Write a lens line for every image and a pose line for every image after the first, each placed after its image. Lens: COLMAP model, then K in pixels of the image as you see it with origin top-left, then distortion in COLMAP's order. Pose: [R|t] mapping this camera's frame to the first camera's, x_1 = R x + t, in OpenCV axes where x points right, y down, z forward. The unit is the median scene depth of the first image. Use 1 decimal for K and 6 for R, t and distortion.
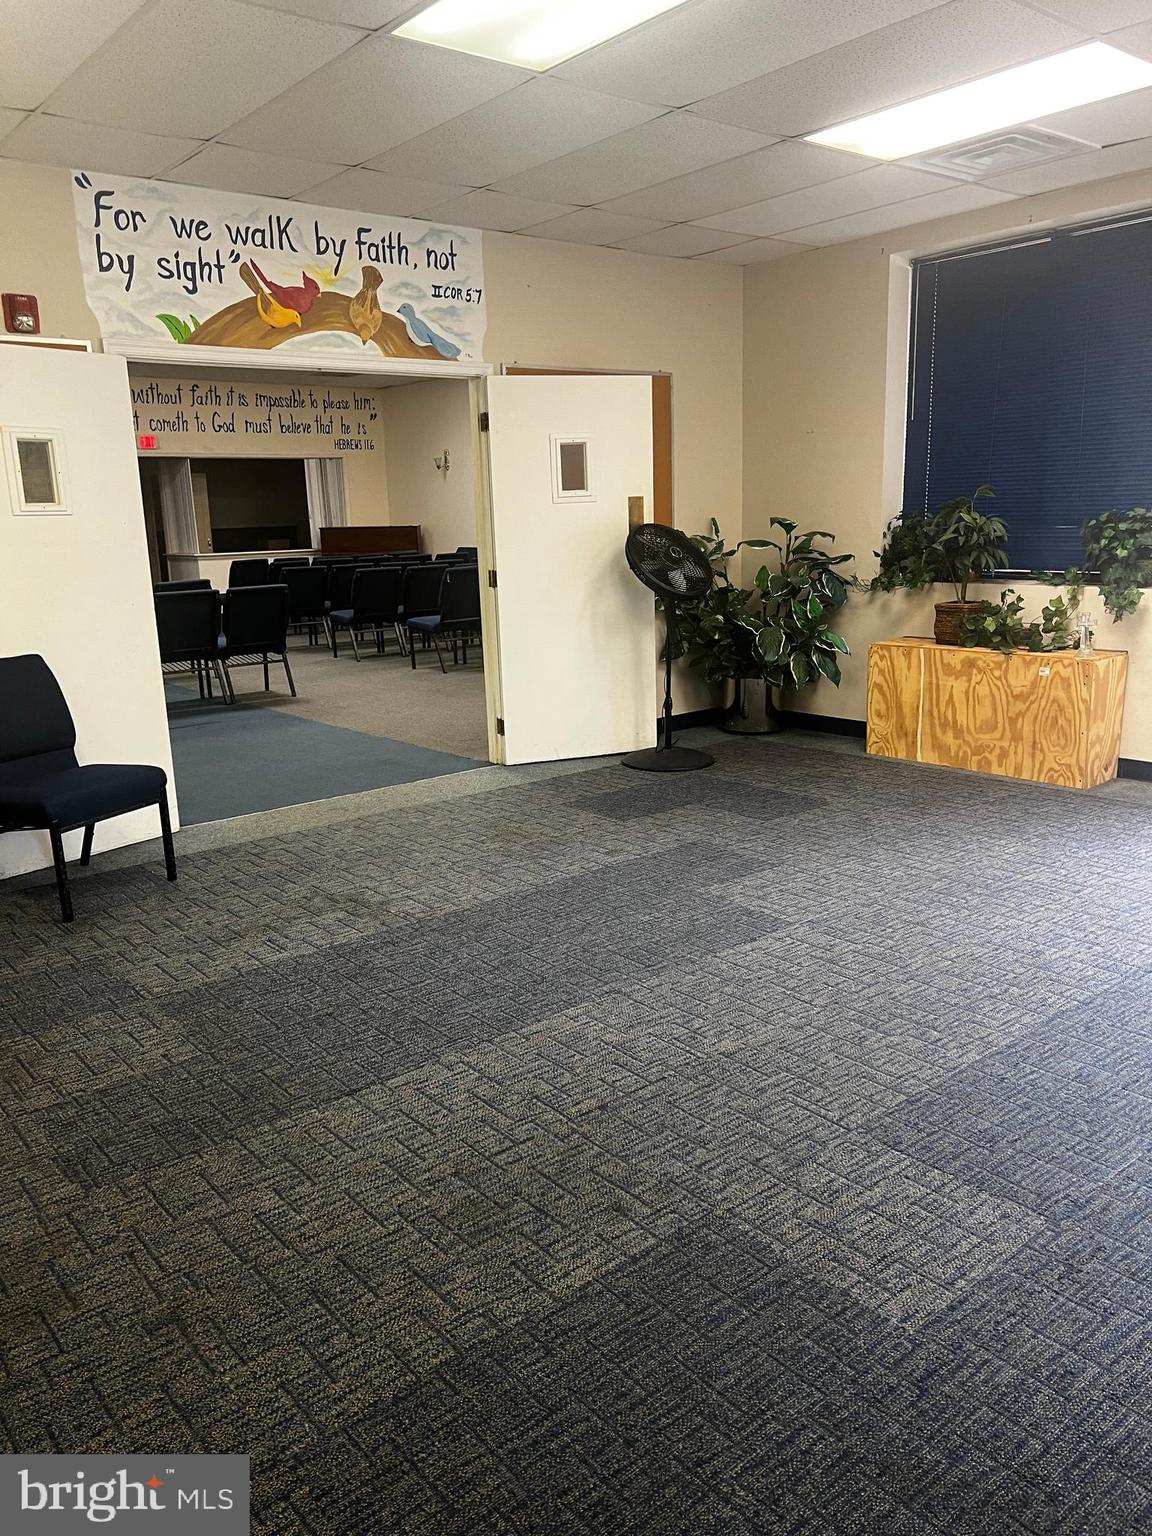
lens RADIAL K [[1145.6, 0, 568.7], [0, 1145.6, 776.2], [0, 0, 1]] dist [0.035624, -0.040503]
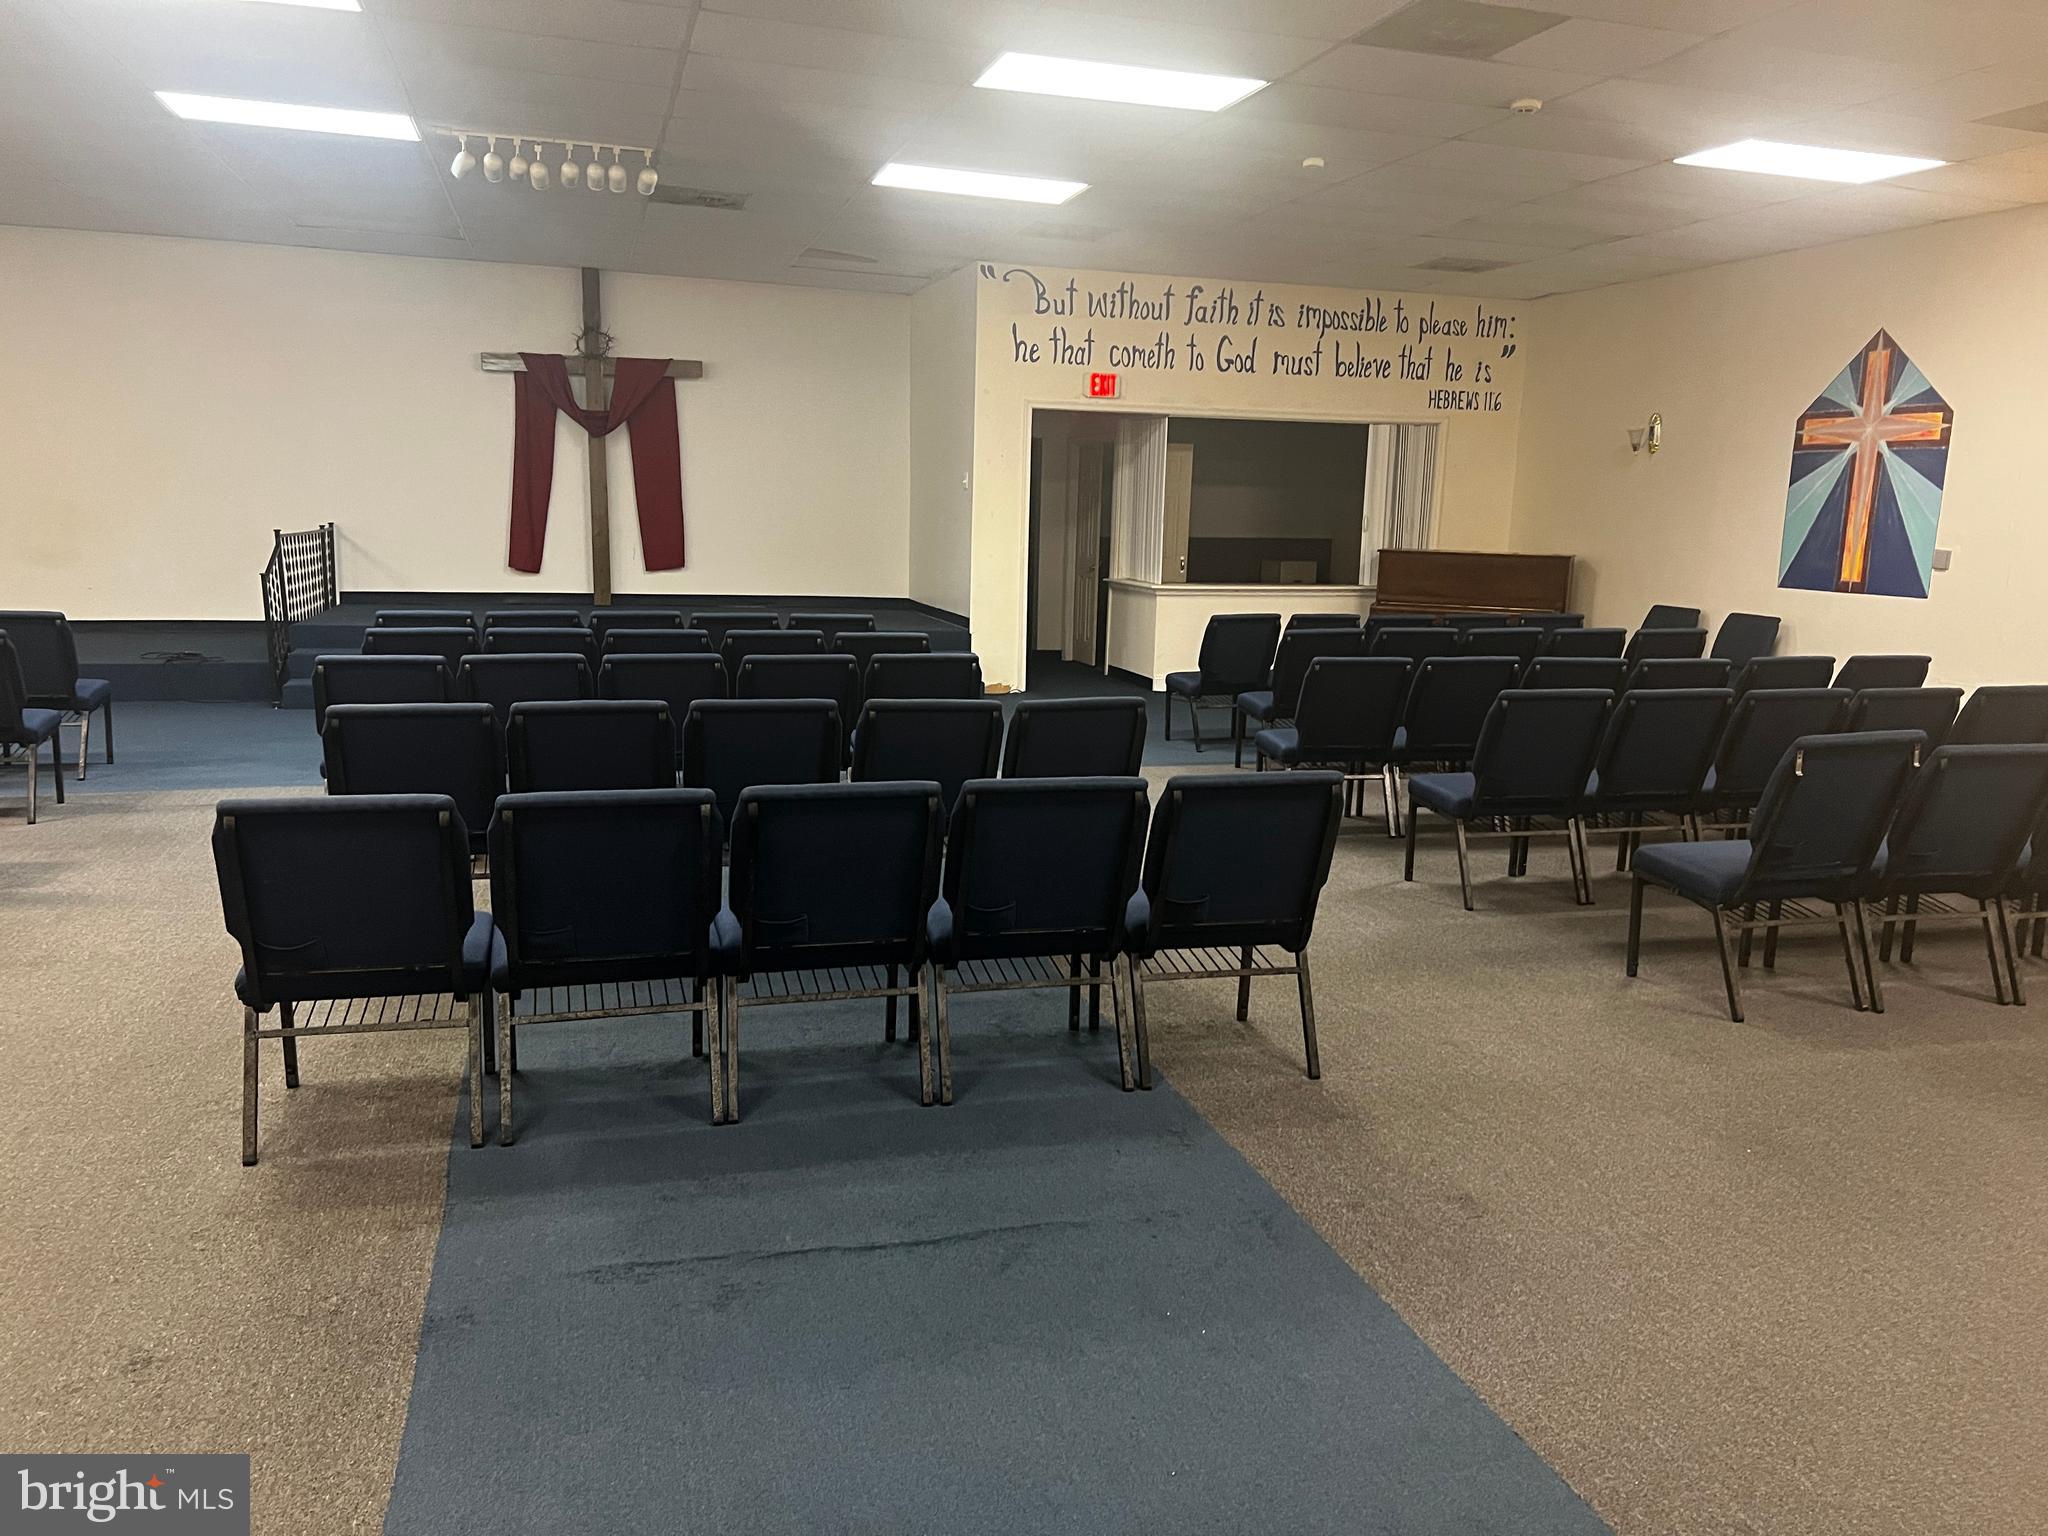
lens RADIAL K [[1527.5, 0, 1015.4], [0, 1527.5, 779.9], [0, 0, 1]] dist [0.035624, -0.040503]
pose [[0.912795, 0.125413, -0.388687, -0.079886], [-0.143166, 0.989554, -0.016924, -0.072487], [0.382504, 0.071095, 0.921214, 0.278229]]
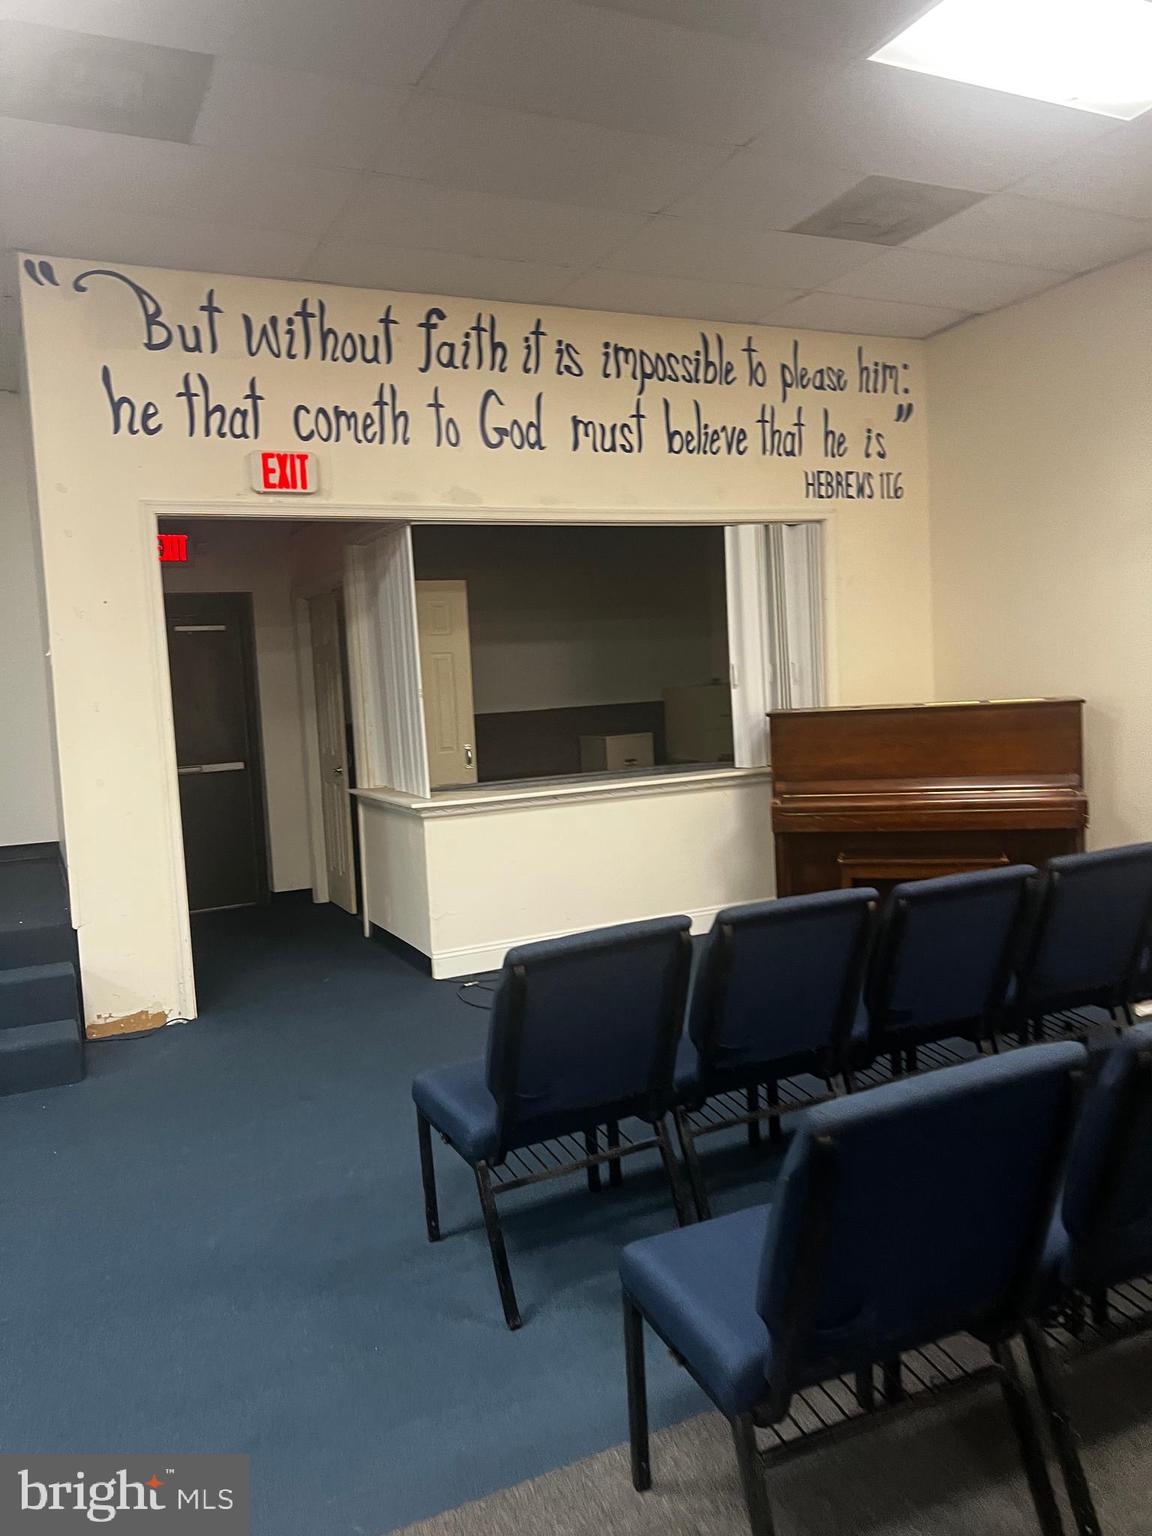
lens RADIAL K [[1145.6, 0, 573.3], [0, 1145.6, 771.9], [0, 0, 1]] dist [0.035624, -0.040503]
pose [[0.968848, -0.000187, -0.247654, -0.189407], [-0.032497, 0.991257, -0.127878, -0.153922], [0.245513, 0.131943, 0.960372, 0.662073]]
